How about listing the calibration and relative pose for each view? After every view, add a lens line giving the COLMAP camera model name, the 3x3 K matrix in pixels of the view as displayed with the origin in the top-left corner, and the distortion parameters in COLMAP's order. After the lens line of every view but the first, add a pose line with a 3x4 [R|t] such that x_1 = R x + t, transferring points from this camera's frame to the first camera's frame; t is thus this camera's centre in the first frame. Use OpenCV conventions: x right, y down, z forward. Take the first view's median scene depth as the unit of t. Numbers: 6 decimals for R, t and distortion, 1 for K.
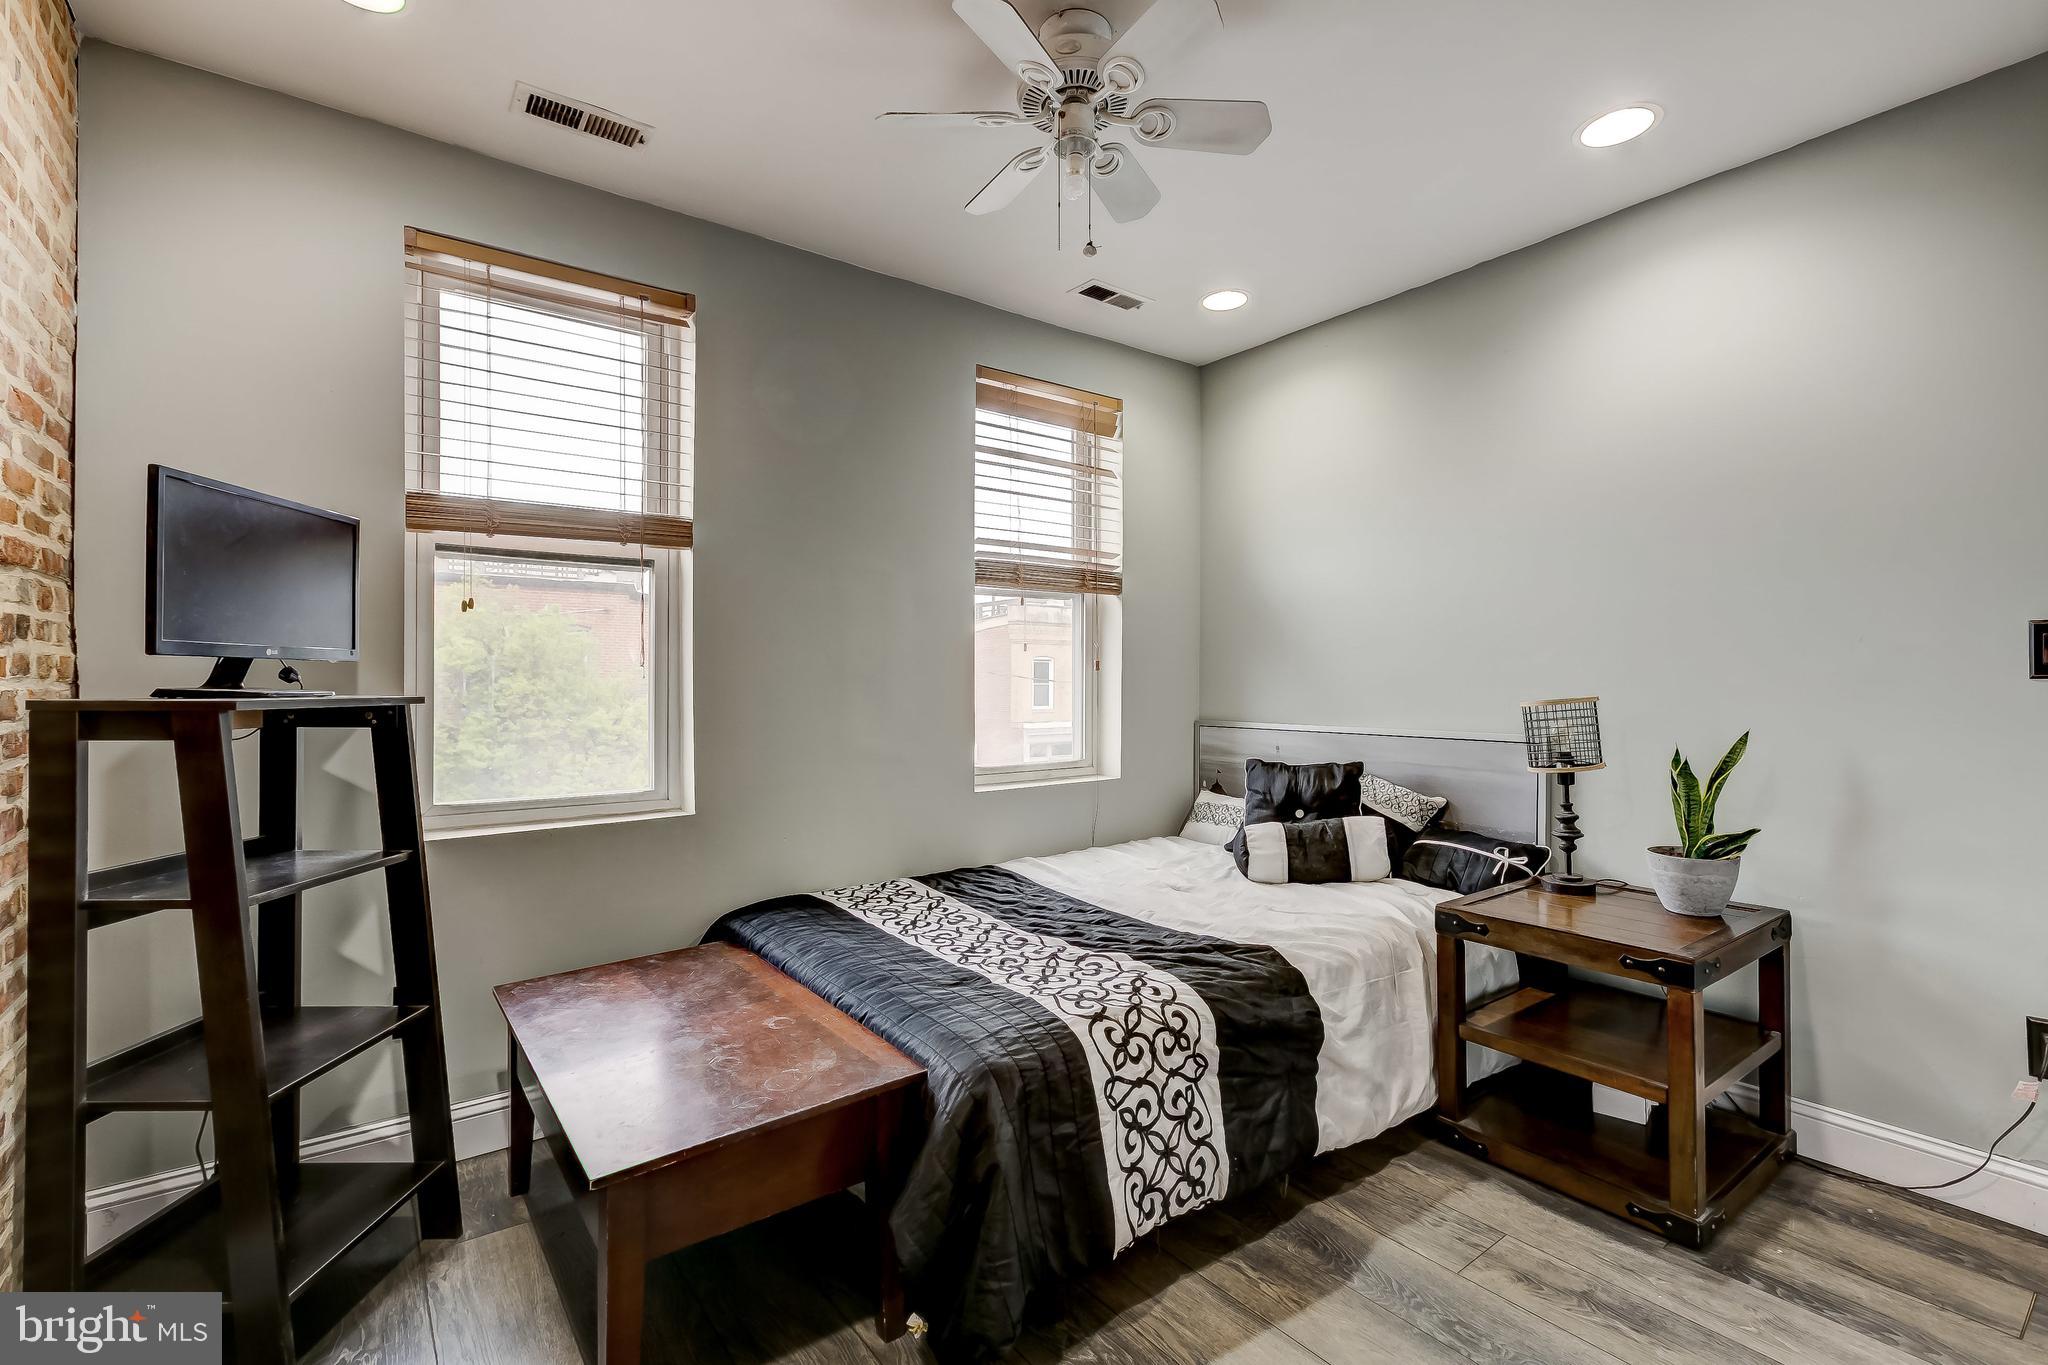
lens RADIAL K [[927.4, 0, 1031.2], [0, 927.4, 681.3], [0, 0, 1]] dist [0.001483, -0.000347]
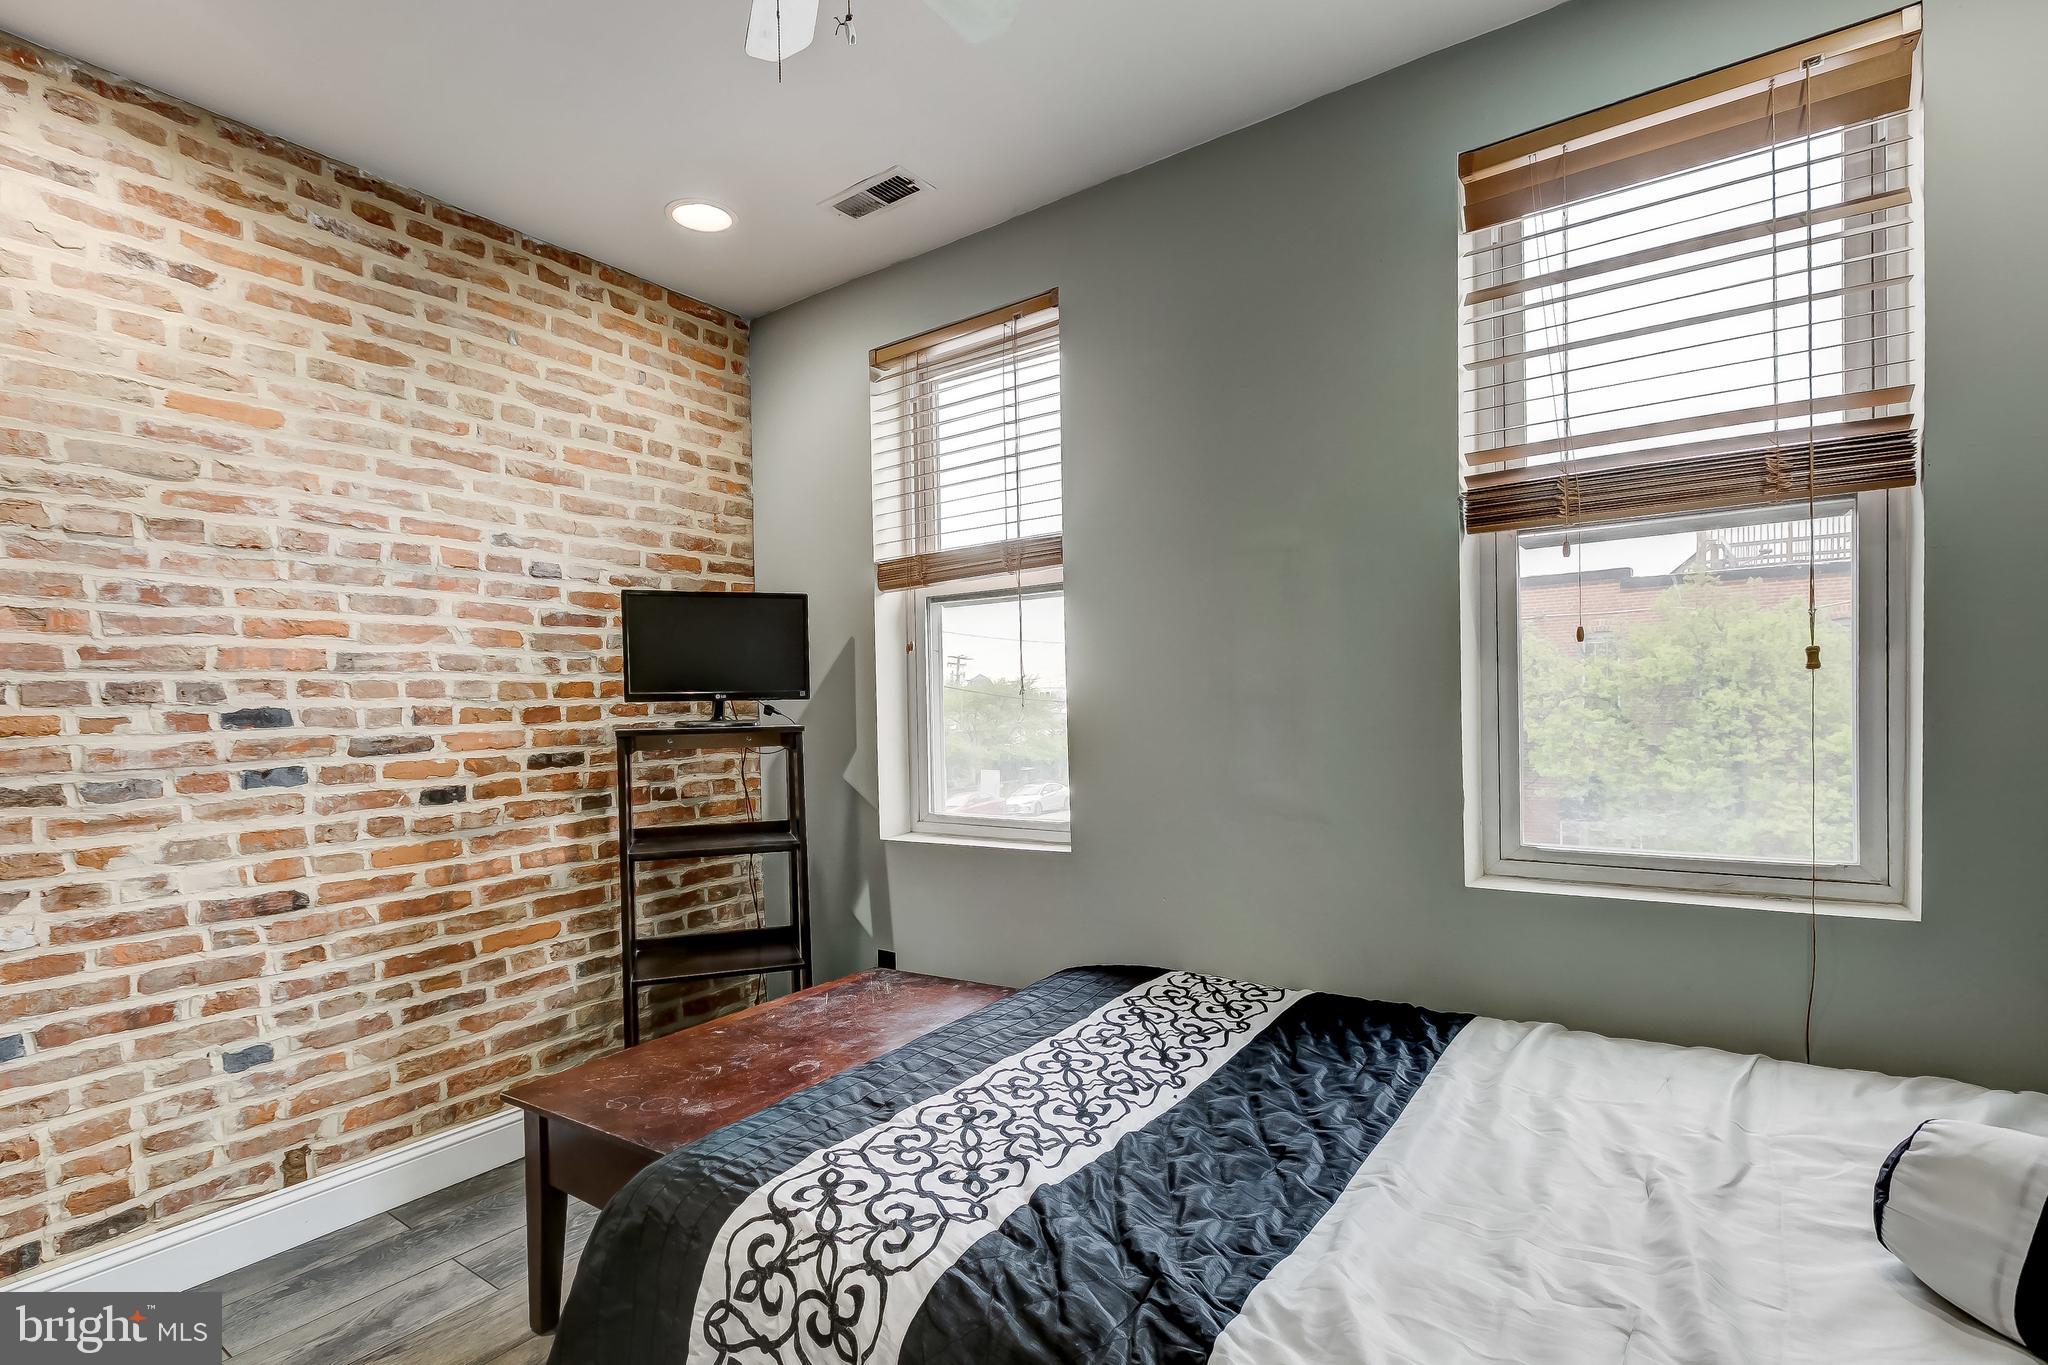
lens RADIAL K [[971.8, 0, 1018.4], [0, 971.8, 719.2], [0, 0, 1]] dist [0.001514, 0.000010]
pose [[0.290992, 0.003680, -0.956718, 0.604104], [0.022118, 0.999699, 0.010572, 0.000499], [0.956470, -0.024237, 0.290824, 0.739051]]
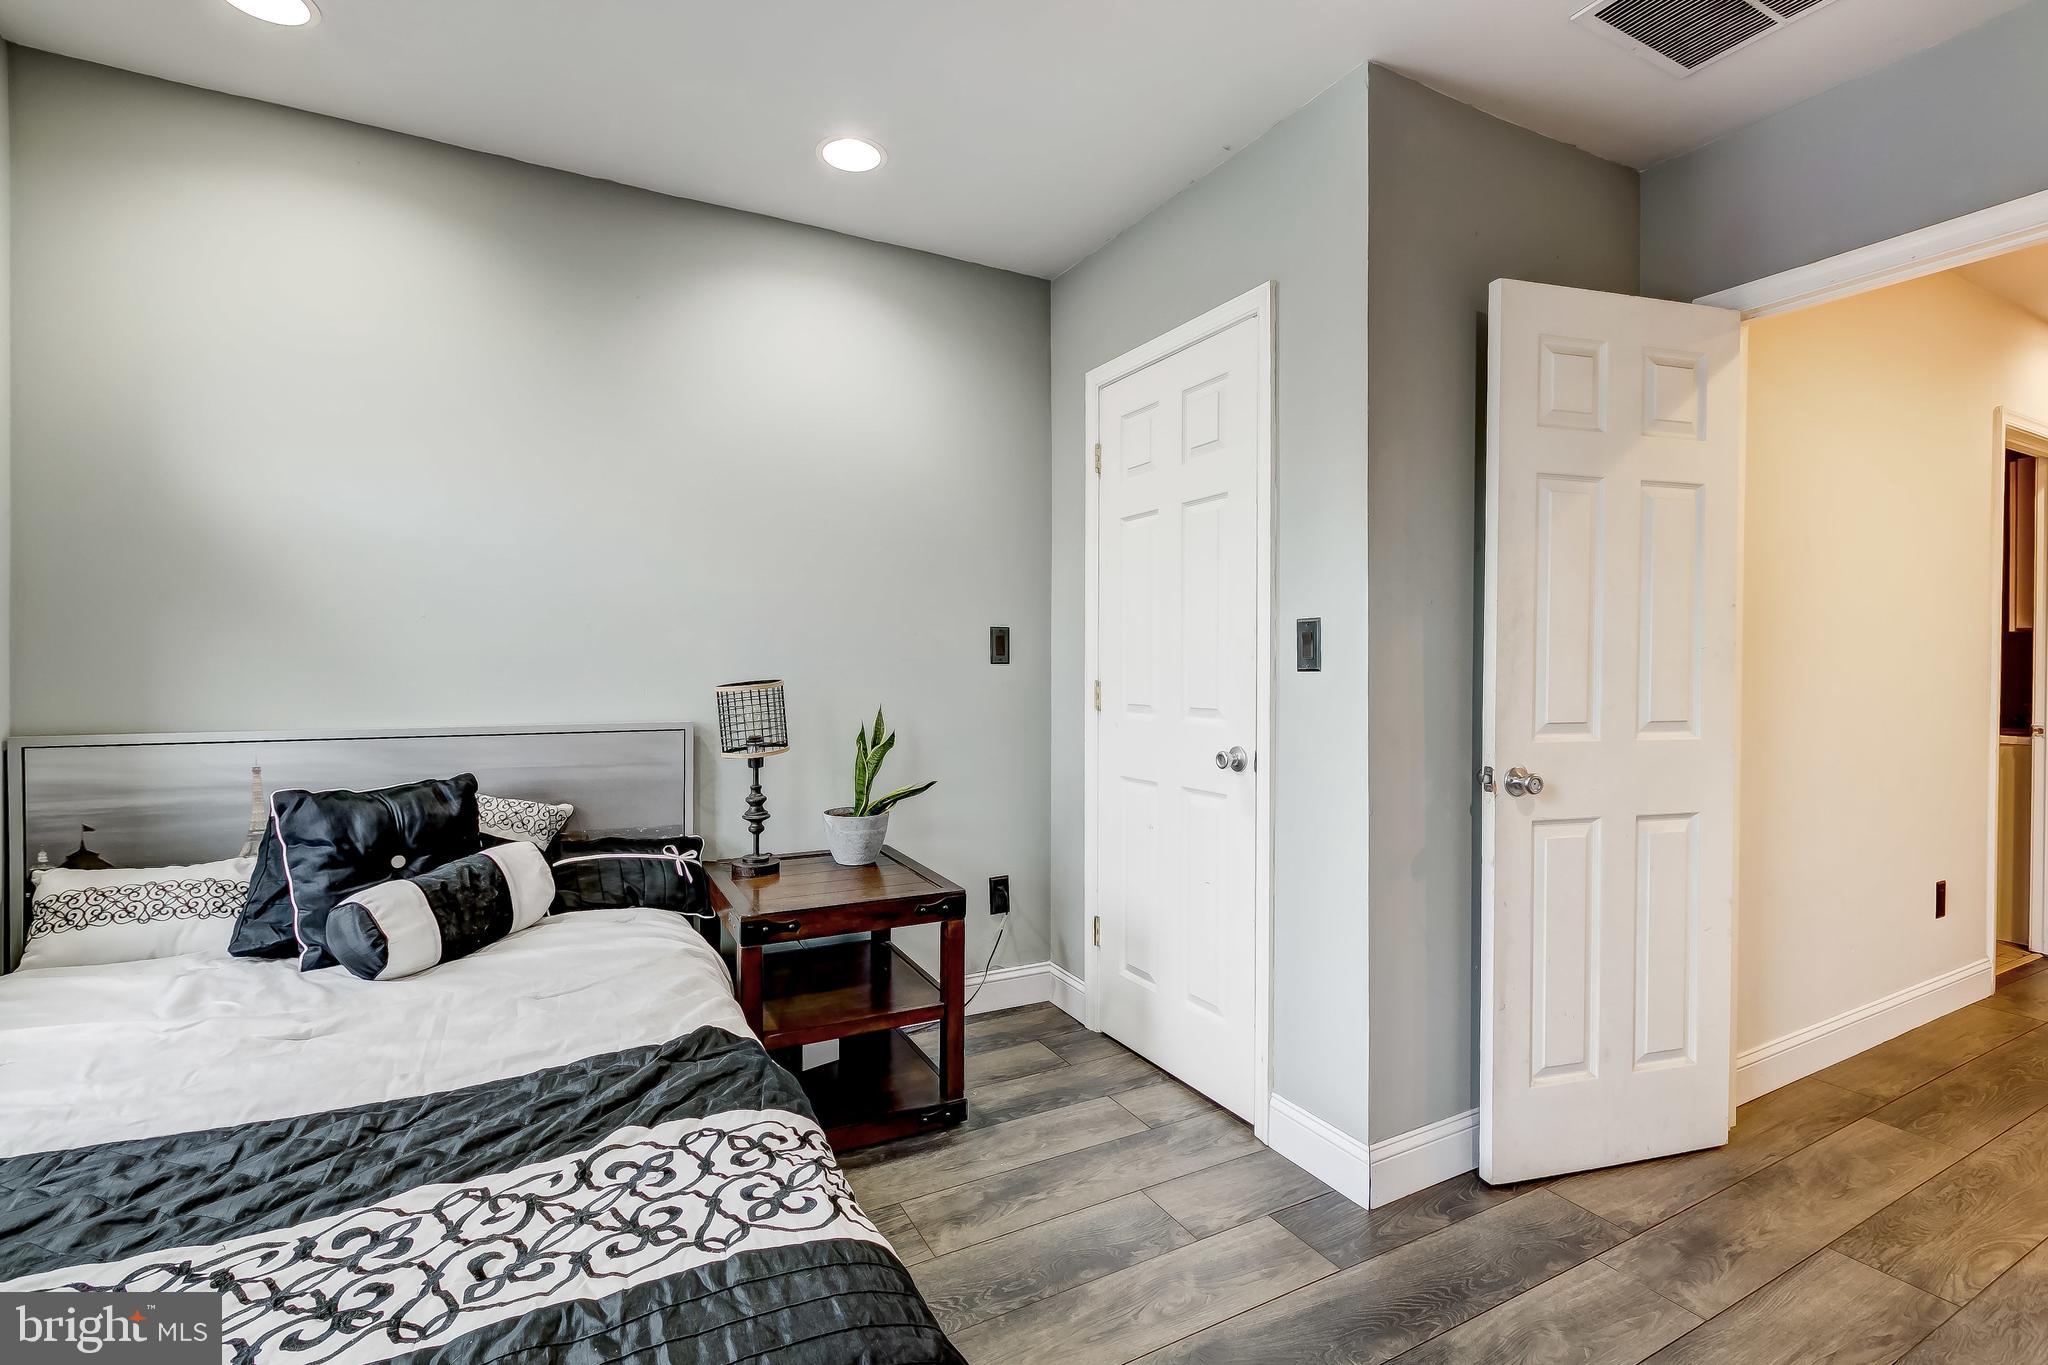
lens RADIAL K [[927.4, 0, 1031.2], [0, 927.4, 681.3], [0, 0, 1]] dist [0.001483, -0.000347]
pose [[0.144230, -0.017441, 0.989390, -0.399086], [-0.005833, 0.999812, 0.018475, -0.002957], [-0.989527, -0.008436, 0.144101, 0.596151]]
